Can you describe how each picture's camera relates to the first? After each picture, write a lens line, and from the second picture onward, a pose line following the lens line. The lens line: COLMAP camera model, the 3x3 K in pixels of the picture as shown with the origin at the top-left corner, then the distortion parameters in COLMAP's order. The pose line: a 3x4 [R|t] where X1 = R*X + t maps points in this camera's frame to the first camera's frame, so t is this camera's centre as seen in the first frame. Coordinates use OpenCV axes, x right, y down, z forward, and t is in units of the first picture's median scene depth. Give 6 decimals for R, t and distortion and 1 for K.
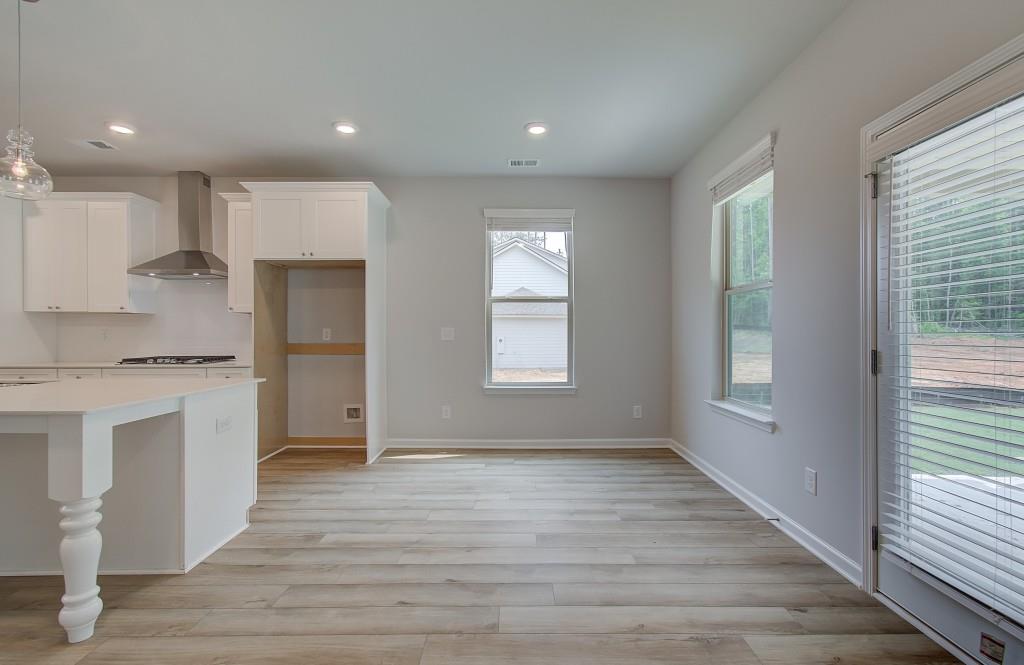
lens RADIAL K [[463.7, 0, 508.4], [0, 463.7, 334.7], [0, 0, 1]] dist [0.000506, 0.005654]
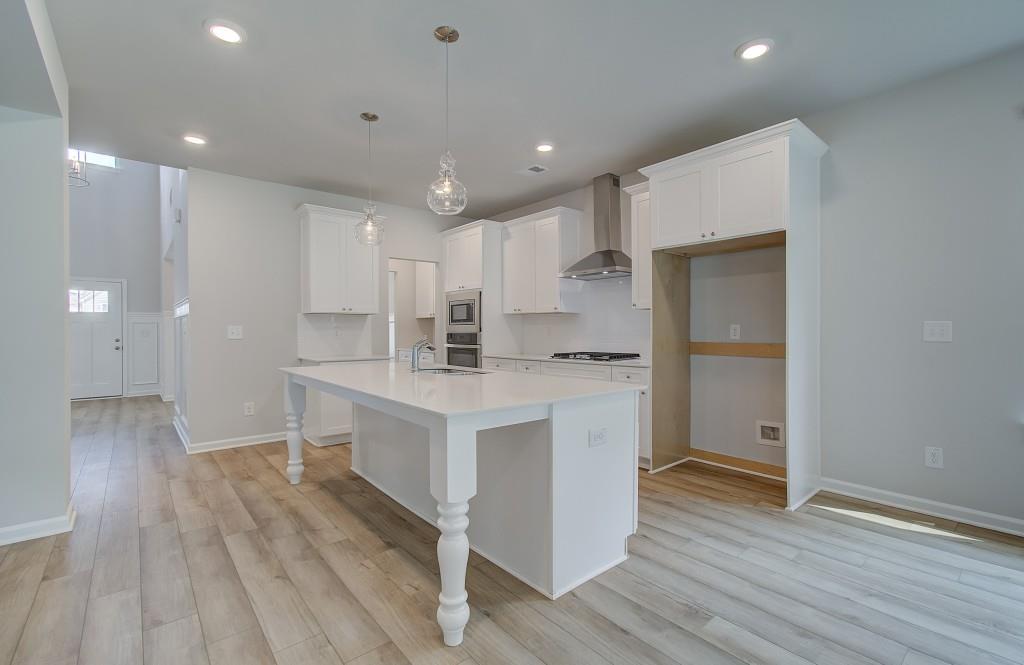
lens RADIAL K [[447.6, 0, 523.2], [0, 447.6, 333.4], [0, 0, 1]] dist [0.001232, 0.002805]
pose [[0.658852, 0.005817, -0.752250, -0.049426], [-0.000457, 0.999973, 0.007332, -0.004158], [0.752272, -0.004487, 0.658837, 0.223300]]
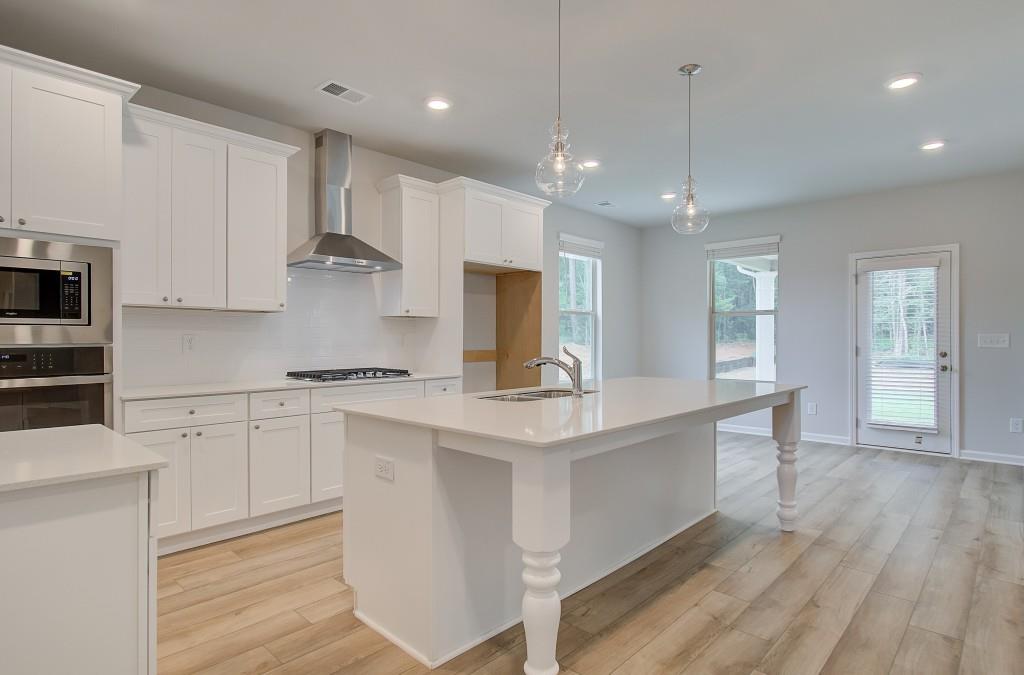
lens RADIAL K [[547.6, 0, 499.6], [0, 547.6, 335.9], [0, 0, 1]] dist [-0.005971, -0.001401]
pose [[0.687408, 0.003736, 0.726262, -1.334302], [0.004024, 0.999952, -0.008952, -0.000767], [-0.726260, 0.009076, 0.687360, 0.193282]]
